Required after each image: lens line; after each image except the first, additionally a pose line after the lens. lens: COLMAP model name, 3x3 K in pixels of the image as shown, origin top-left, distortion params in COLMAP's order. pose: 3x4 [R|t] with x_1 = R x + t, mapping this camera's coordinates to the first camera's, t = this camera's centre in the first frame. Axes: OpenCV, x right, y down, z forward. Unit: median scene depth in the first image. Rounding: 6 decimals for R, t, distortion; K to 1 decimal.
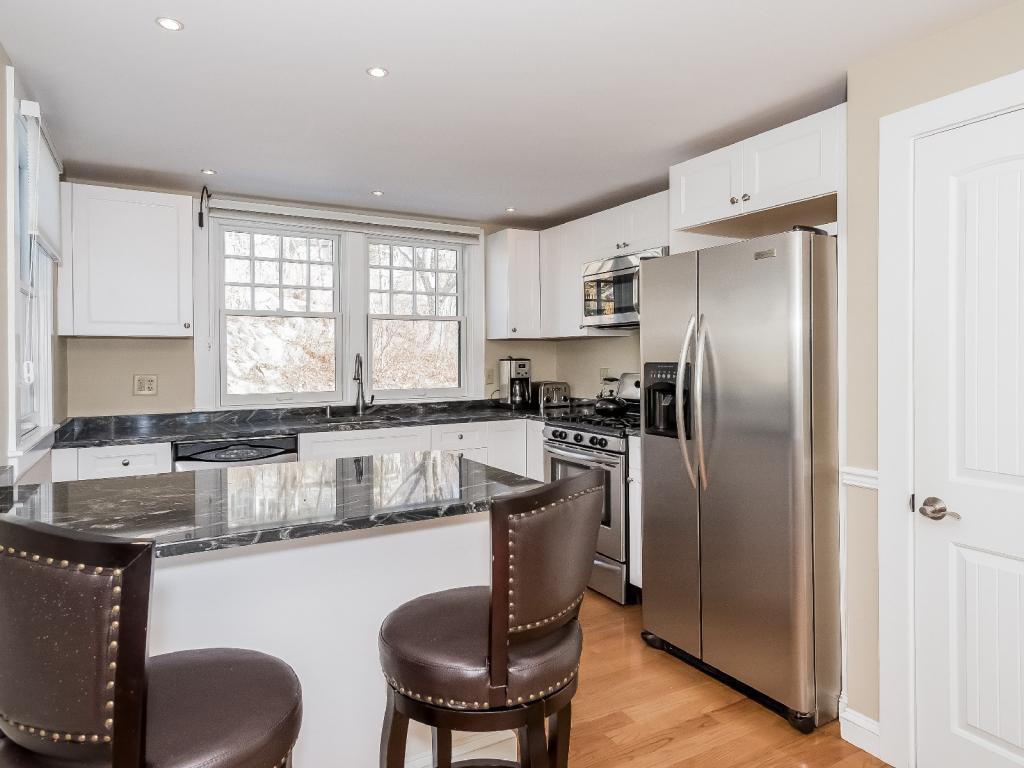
lens RADIAL K [[598.7, 0, 520.9], [0, 598.7, 375.8], [0, 0, 1]] dist [-0.002560, -0.001389]
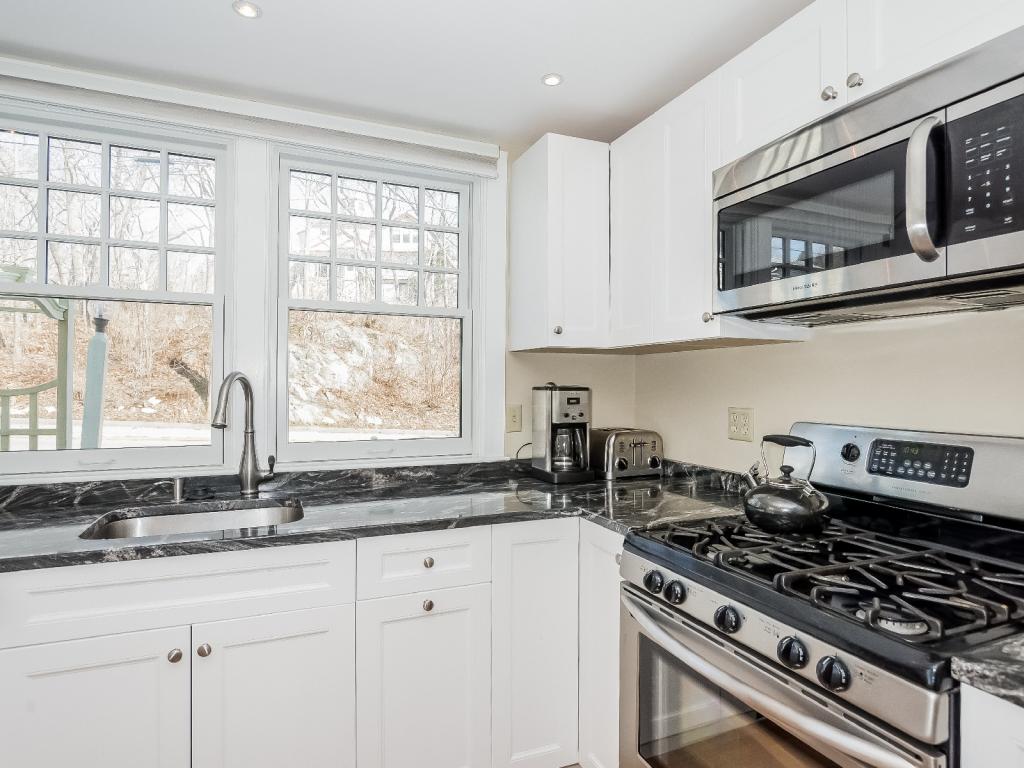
lens RADIAL K [[556.4, 0, 514.6], [0, 556.4, 391.4], [0, 0, 1]] dist [-0.003696, -0.000237]
pose [[0.993387, 0.012726, -0.114106, 0.006332], [-0.014879, 0.999727, -0.018030, -0.015209], [0.113846, 0.019609, 0.993305, 0.508699]]
